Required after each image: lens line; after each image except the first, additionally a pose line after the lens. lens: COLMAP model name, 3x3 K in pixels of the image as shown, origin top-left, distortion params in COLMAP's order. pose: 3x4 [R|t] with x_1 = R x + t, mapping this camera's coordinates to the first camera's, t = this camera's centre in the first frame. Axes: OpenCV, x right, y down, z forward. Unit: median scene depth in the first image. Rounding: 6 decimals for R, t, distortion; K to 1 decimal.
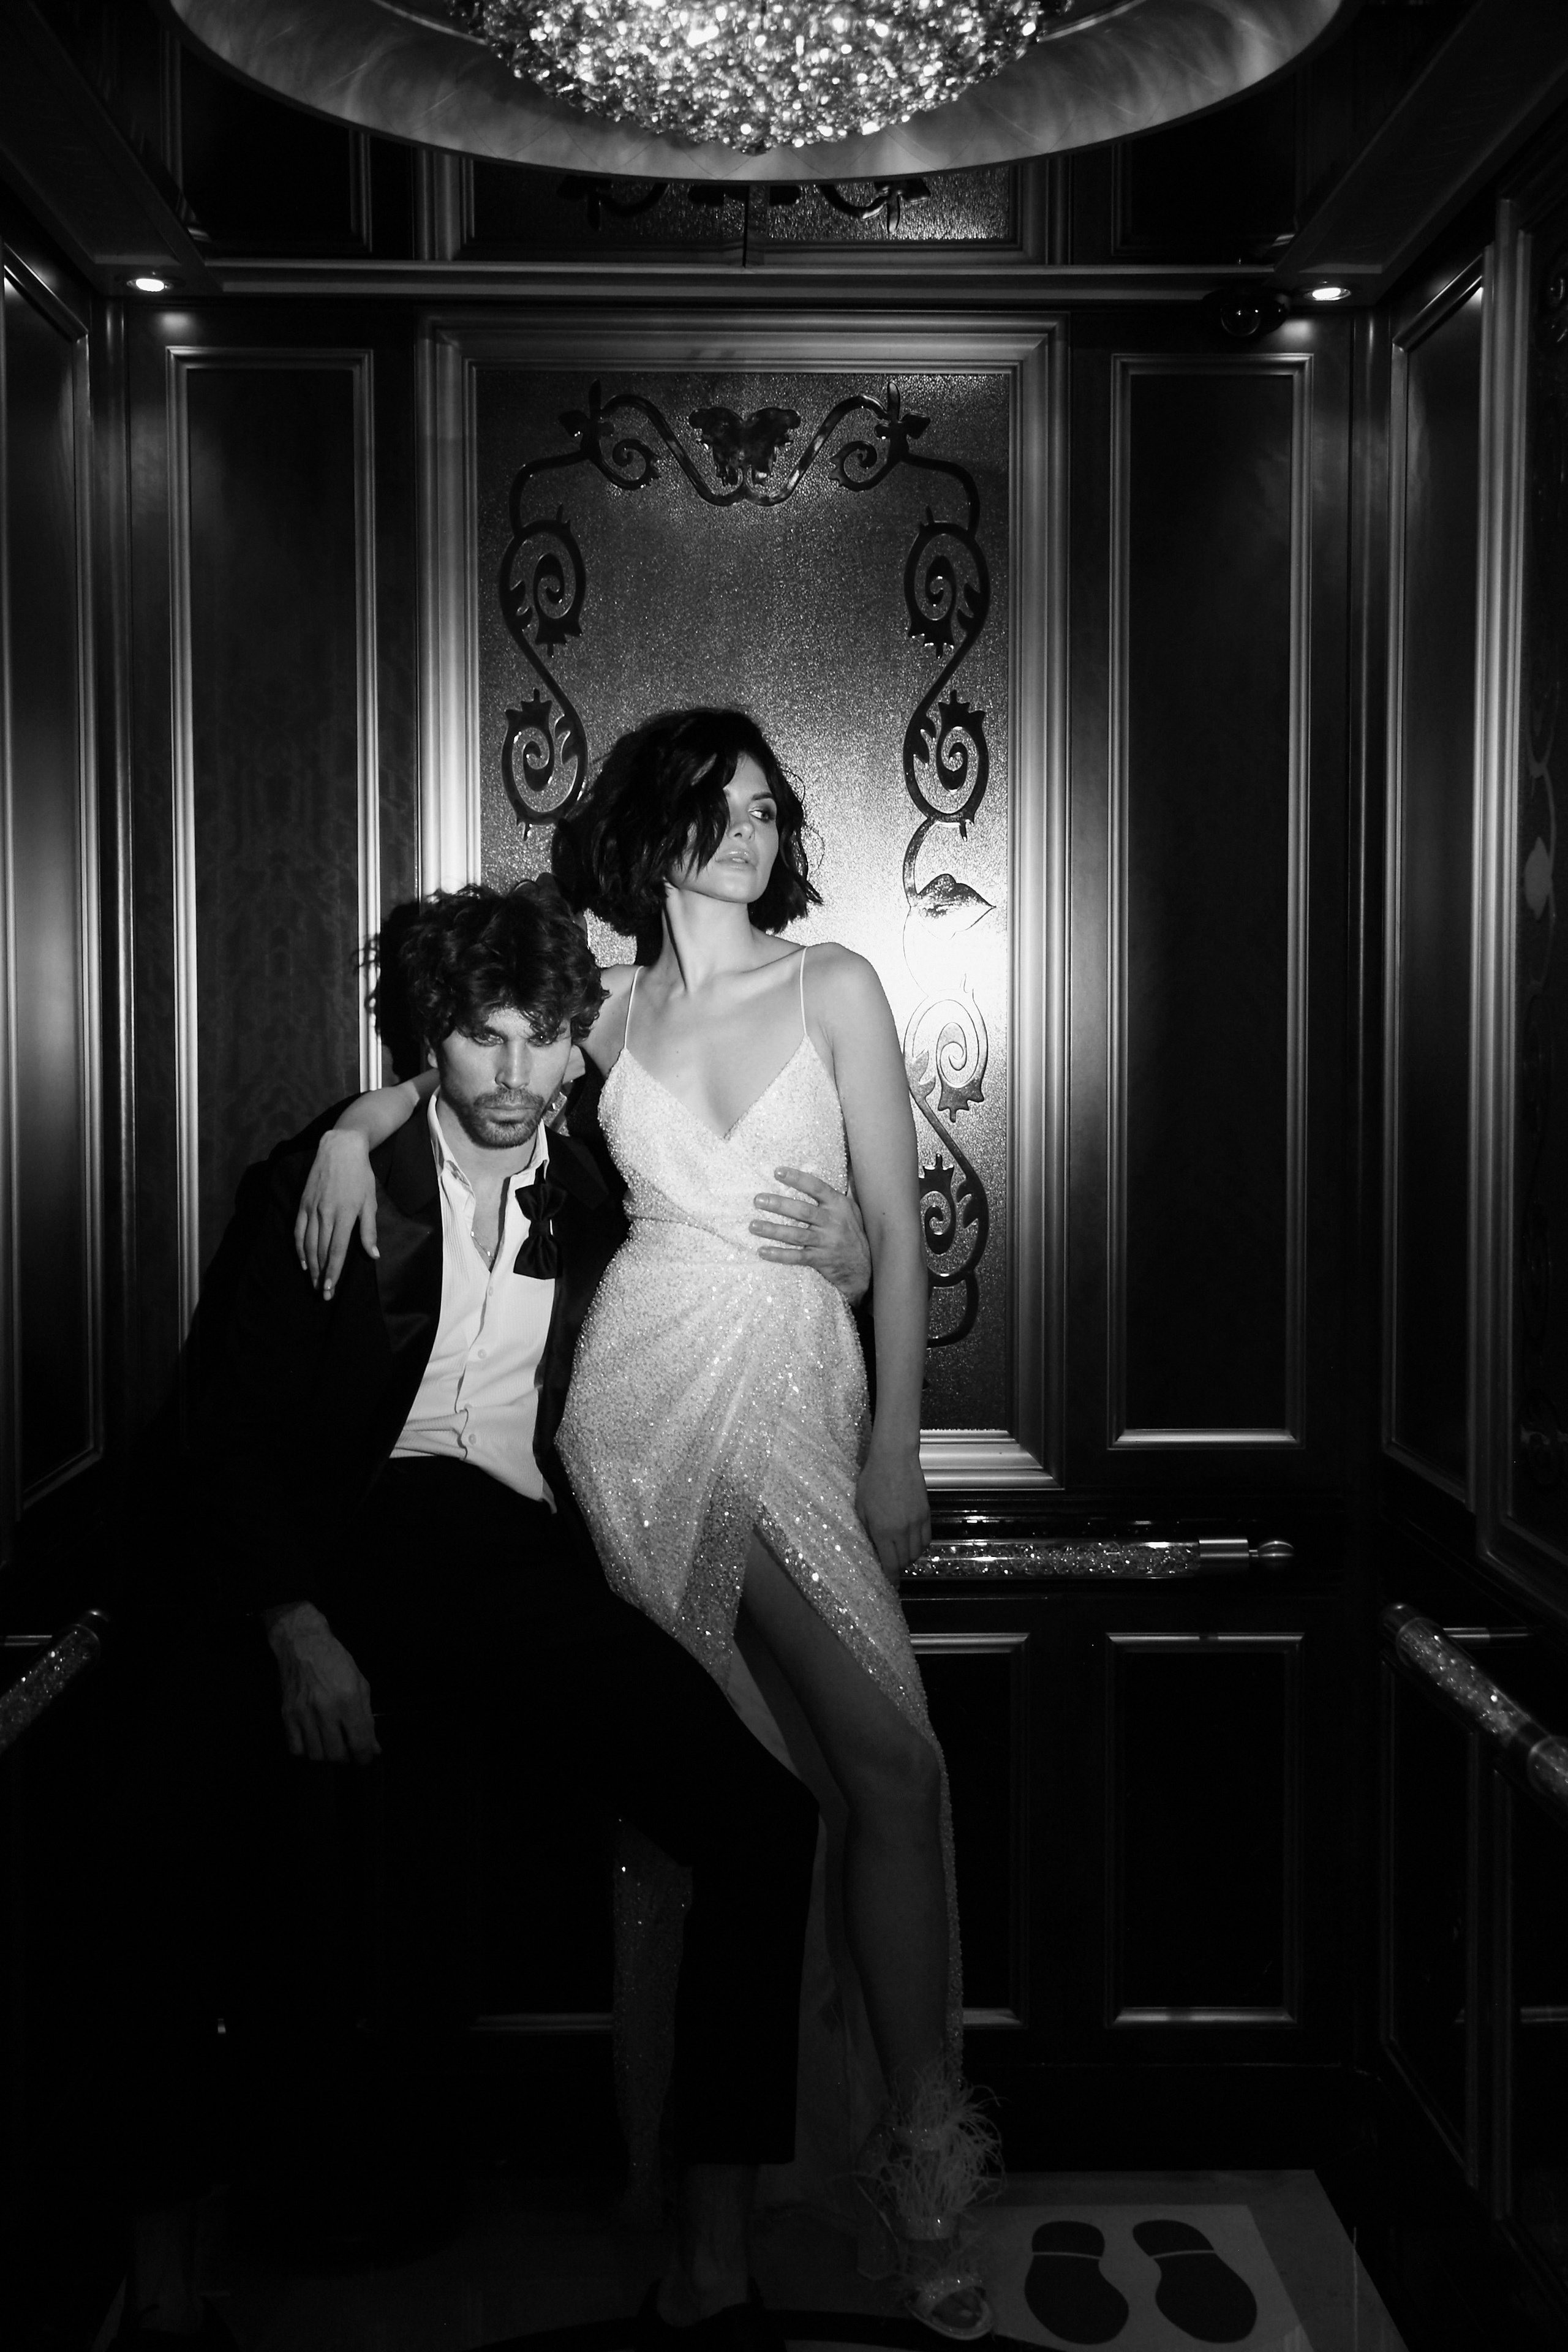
lens RADIAL K [[2549.6, 0, 784.0], [0, 2549.6, 1176.0], [0, 0, 1]] dist [0.000881, 0.002643]
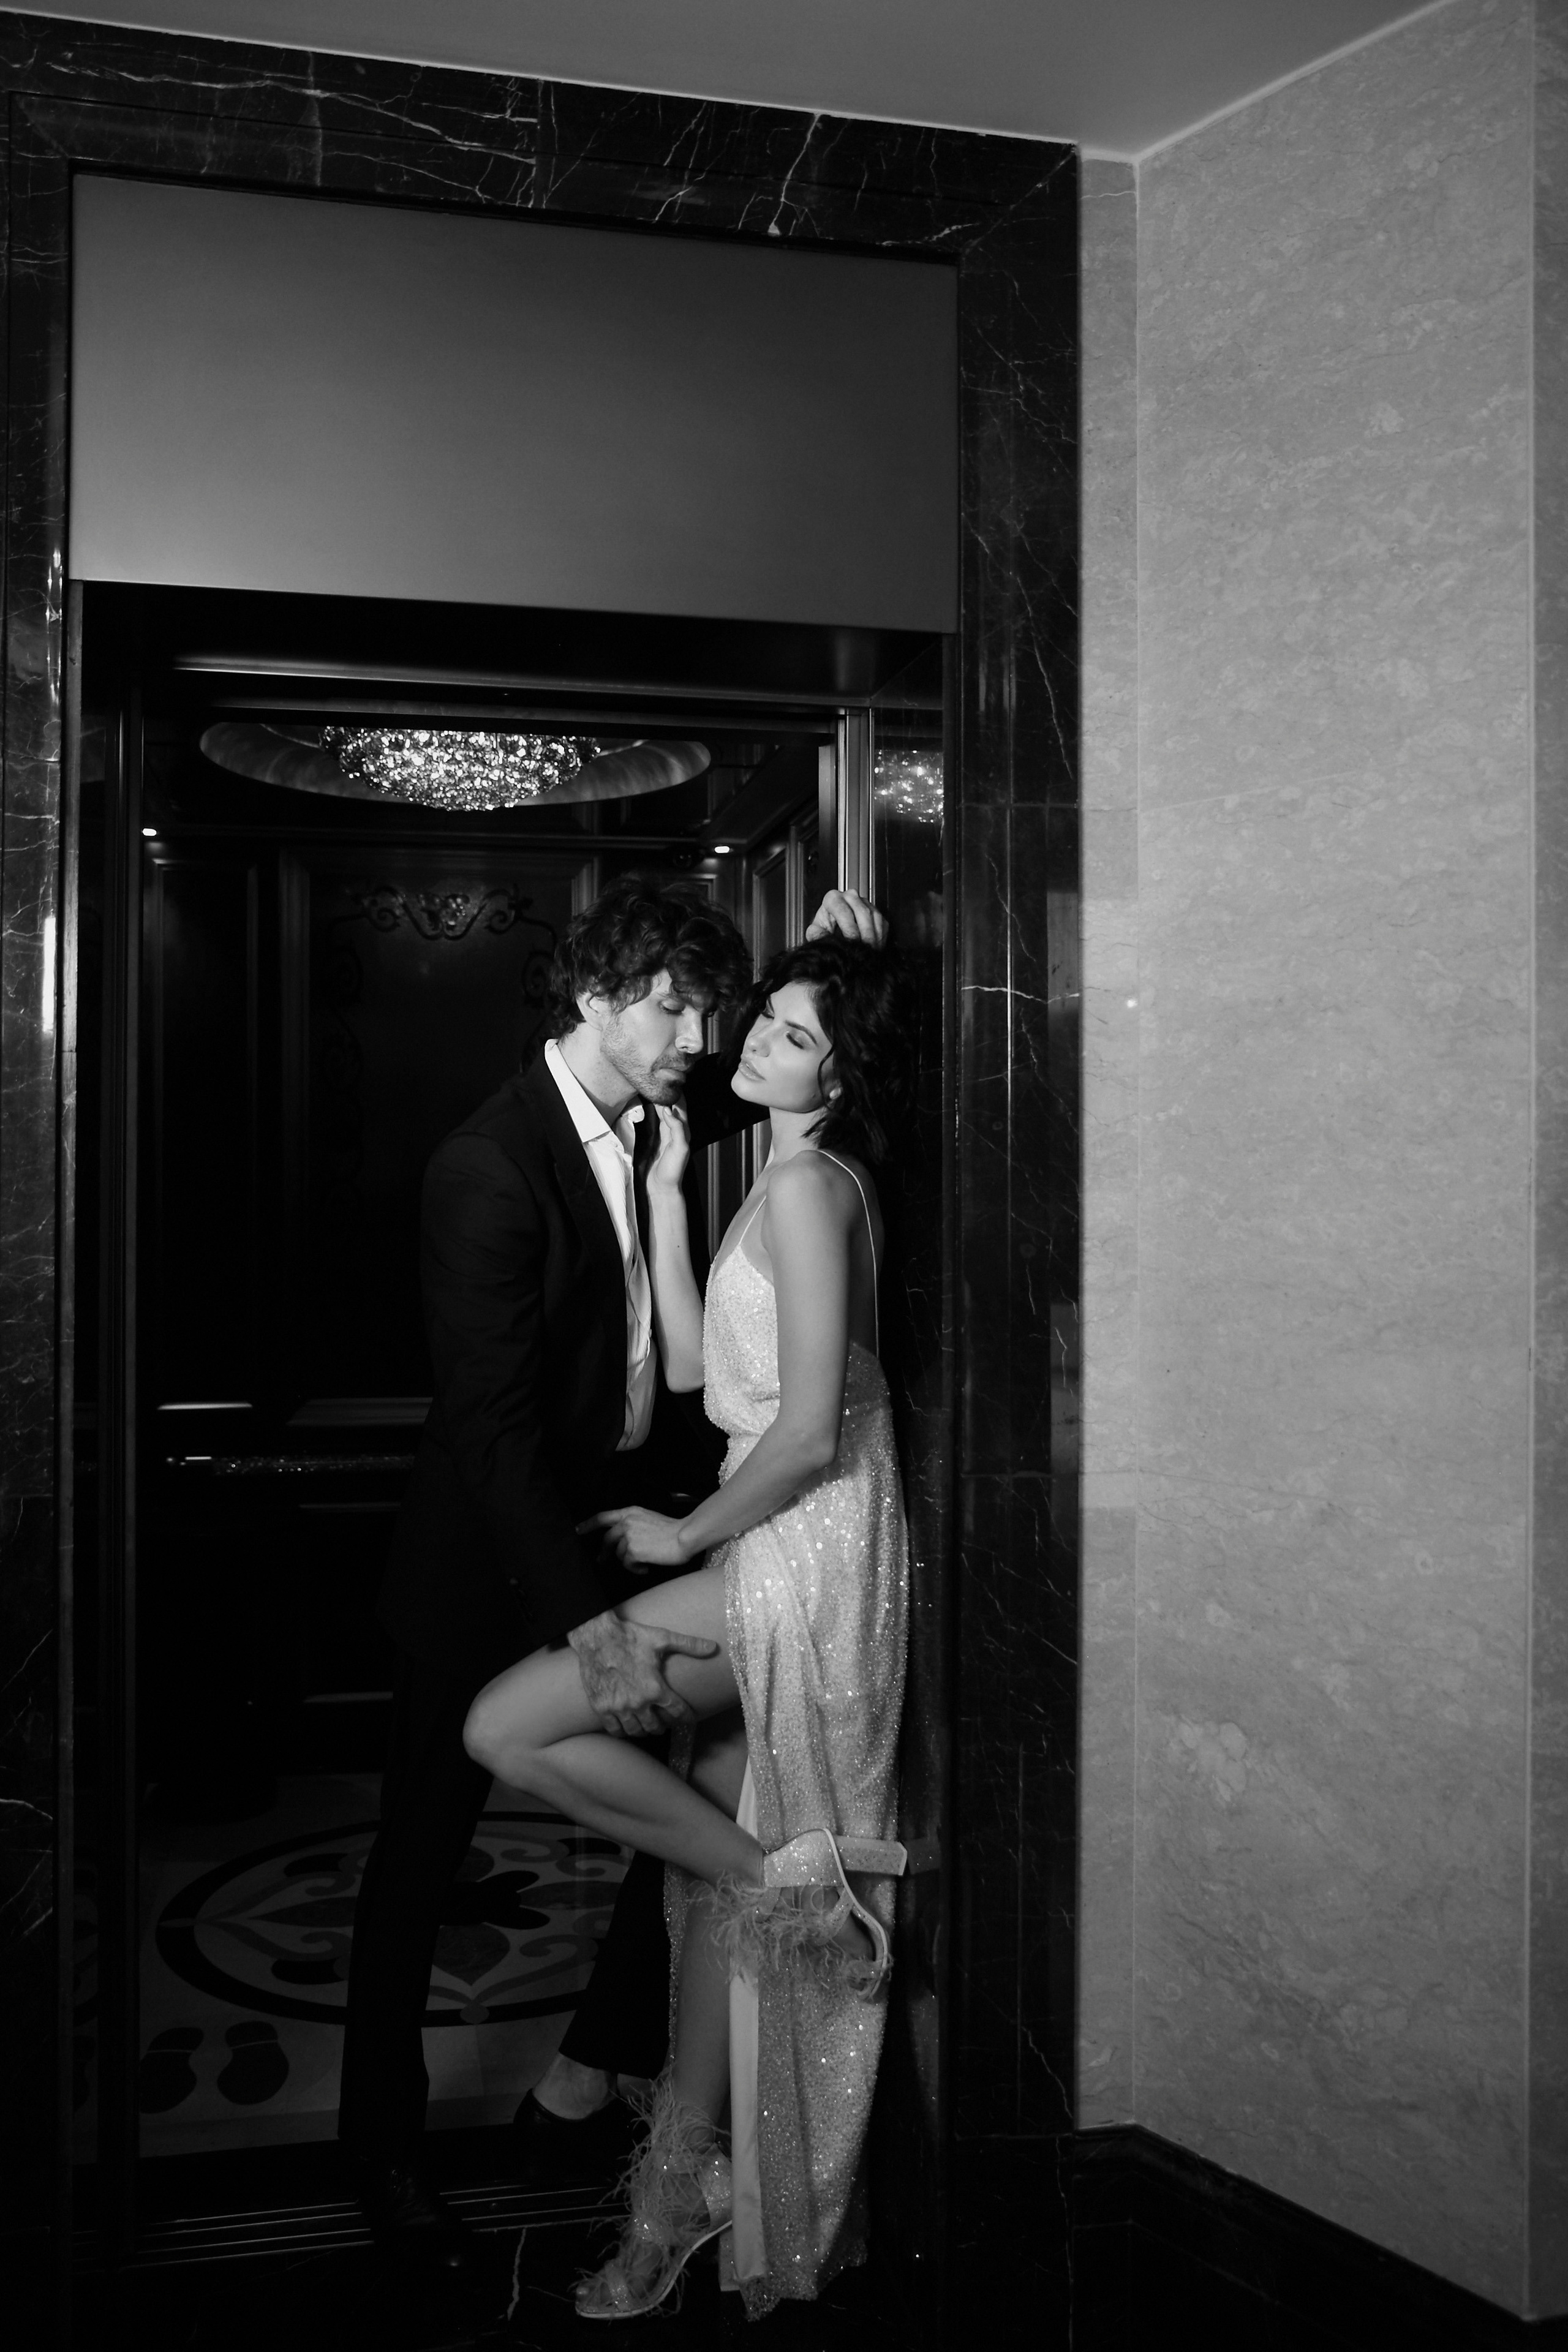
lens RADIAL K [[2008.0, 0, 784.0], [0, 2008.0, 1176.0], [0, 0, 1]] dist [0.000355, 0.000402]
pose [[0.983164, 0.004241, 0.182676, -0.046812], [0.007981, 0.997780, -0.066117, 0.039579], [-0.182551, 0.066462, 0.980948, -0.729736]]
